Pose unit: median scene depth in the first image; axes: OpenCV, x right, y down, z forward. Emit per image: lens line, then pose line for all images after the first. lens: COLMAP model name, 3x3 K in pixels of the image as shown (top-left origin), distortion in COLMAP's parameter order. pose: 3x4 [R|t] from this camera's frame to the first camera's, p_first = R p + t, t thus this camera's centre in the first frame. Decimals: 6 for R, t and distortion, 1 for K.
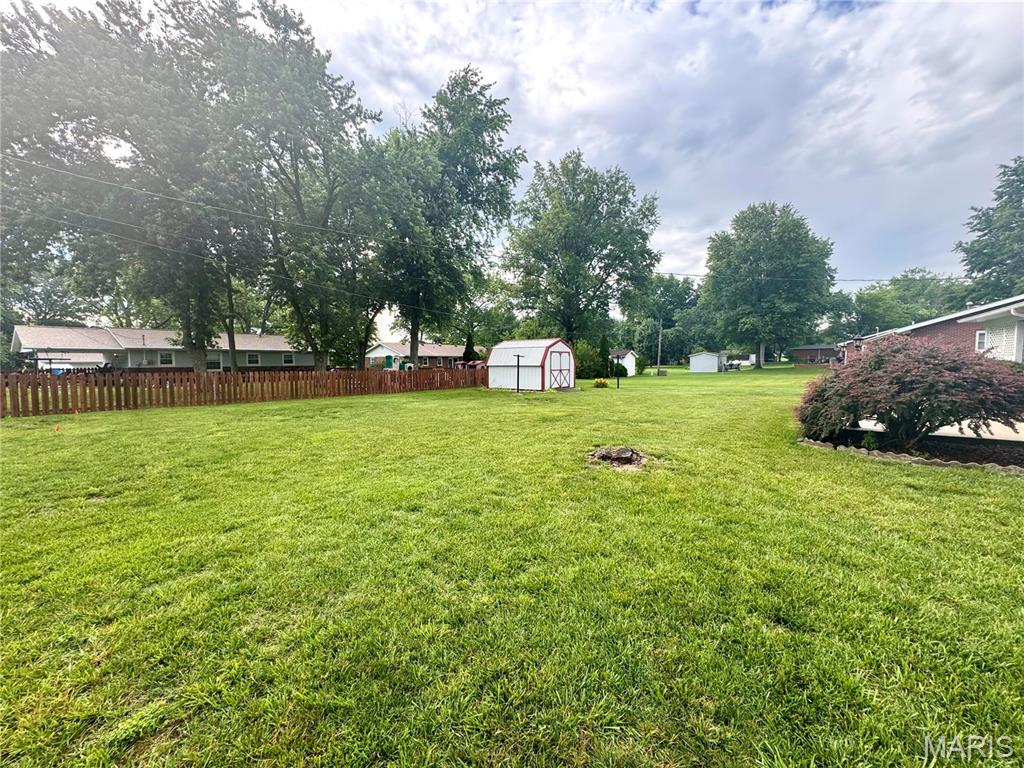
lens RADIAL K [[406.3, 0, 512.0], [0, 406.3, 384.0], [0, 0, 1]] dist [-0.000162, 0.000292]
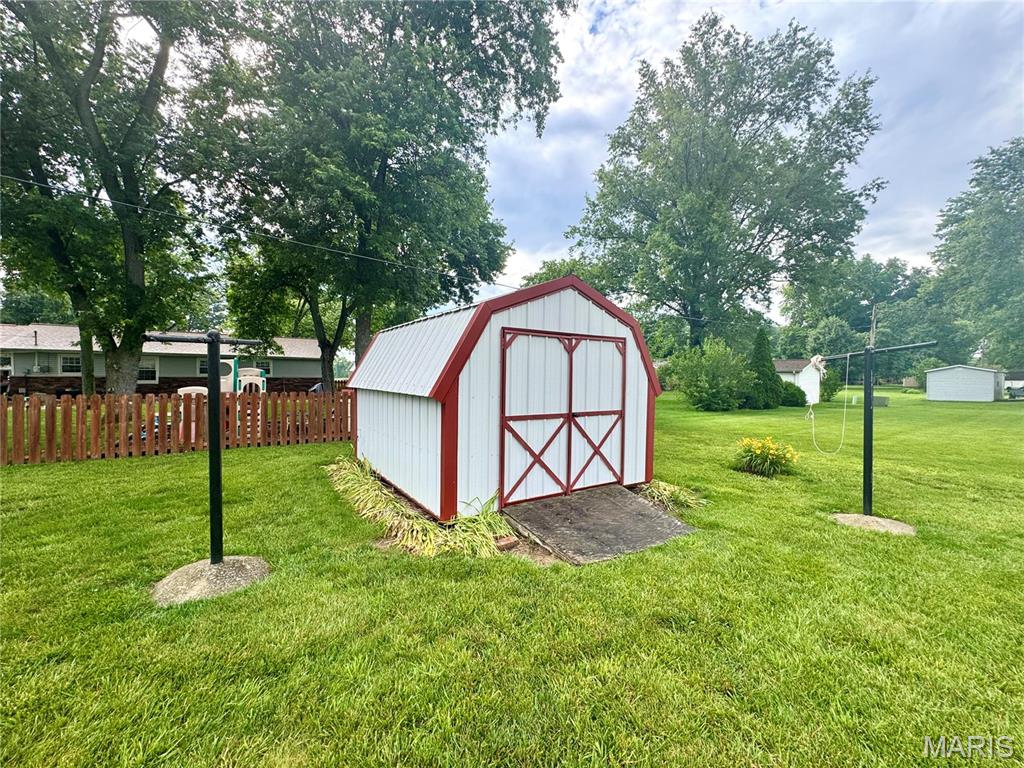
lens RADIAL K [[406.3, 0, 512.0], [0, 406.3, 384.0], [0, 0, 1]] dist [-0.000162, 0.000292]
pose [[0.951213, 0.021529, -0.307784, 0.102430], [-0.032290, 0.999031, -0.029911, -0.028596], [0.306842, 0.038390, 0.950986, 0.502144]]
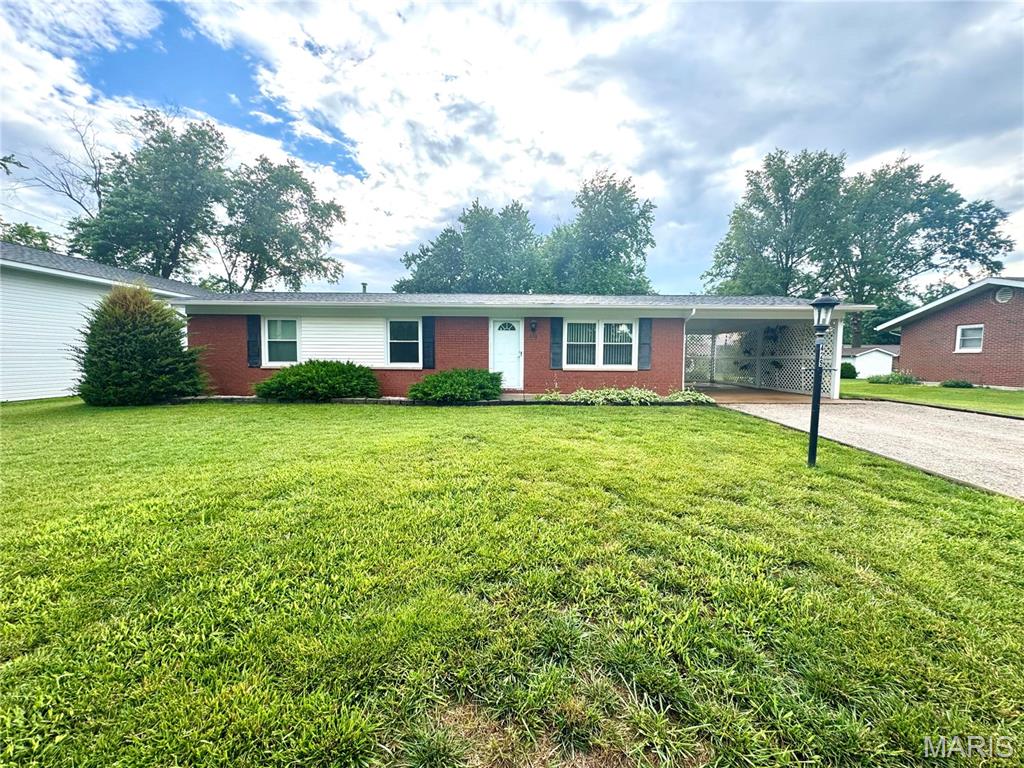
lens RADIAL K [[406.3, 0, 512.0], [0, 406.3, 384.0], [0, 0, 1]] dist [-0.000162, 0.000292]
pose [[0.593115, 0.057625, -0.803053, 0.810893], [-0.054951, 0.998007, 0.031029, 0.010450], [0.803240, 0.025725, 0.595099, -0.146109]]
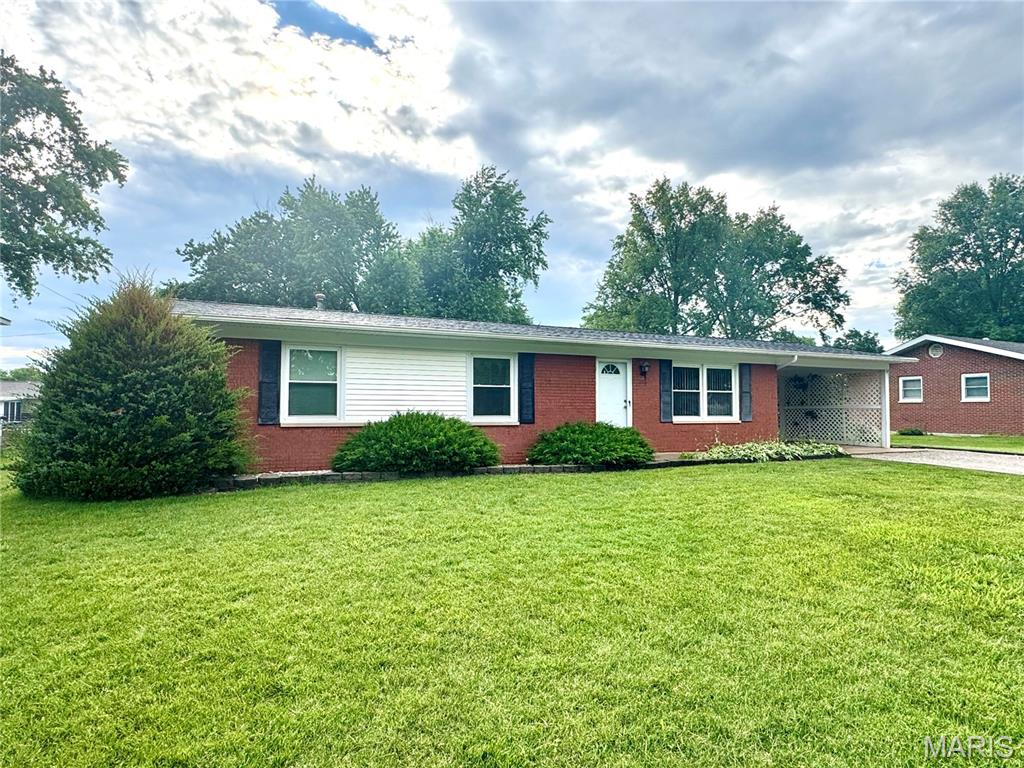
lens RADIAL K [[583.7, 0, 512.0], [0, 583.7, 384.0], [0, 0, 1]] dist [-0.002152, 0.001780]
pose [[0.870821, -0.017432, -0.491292, 0.656398], [-0.033312, 0.994982, -0.094350, 0.022606], [0.490471, 0.098527, 0.865870, -0.325683]]
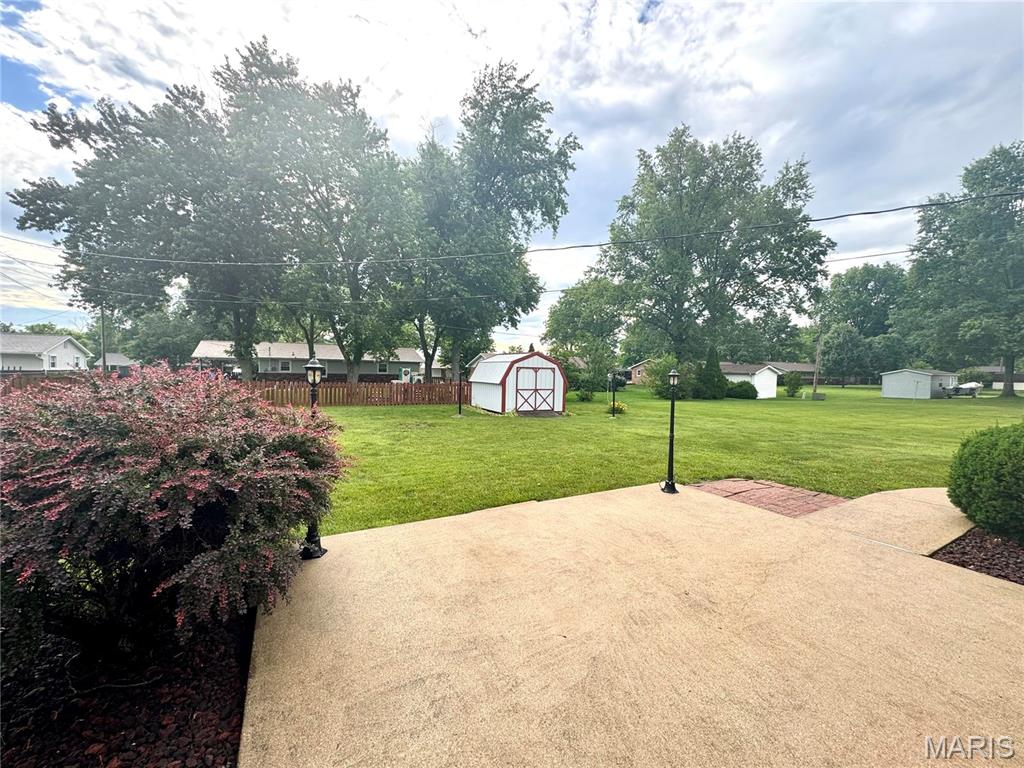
lens RADIAL K [[406.3, 0, 512.0], [0, 406.3, 384.0], [0, 0, 1]] dist [-0.000162, 0.000292]
pose [[0.907098, 0.037328, -0.419260, 0.273561], [-0.047440, 0.998780, -0.013717, -0.020912], [0.418237, 0.032332, 0.907762, 0.146863]]
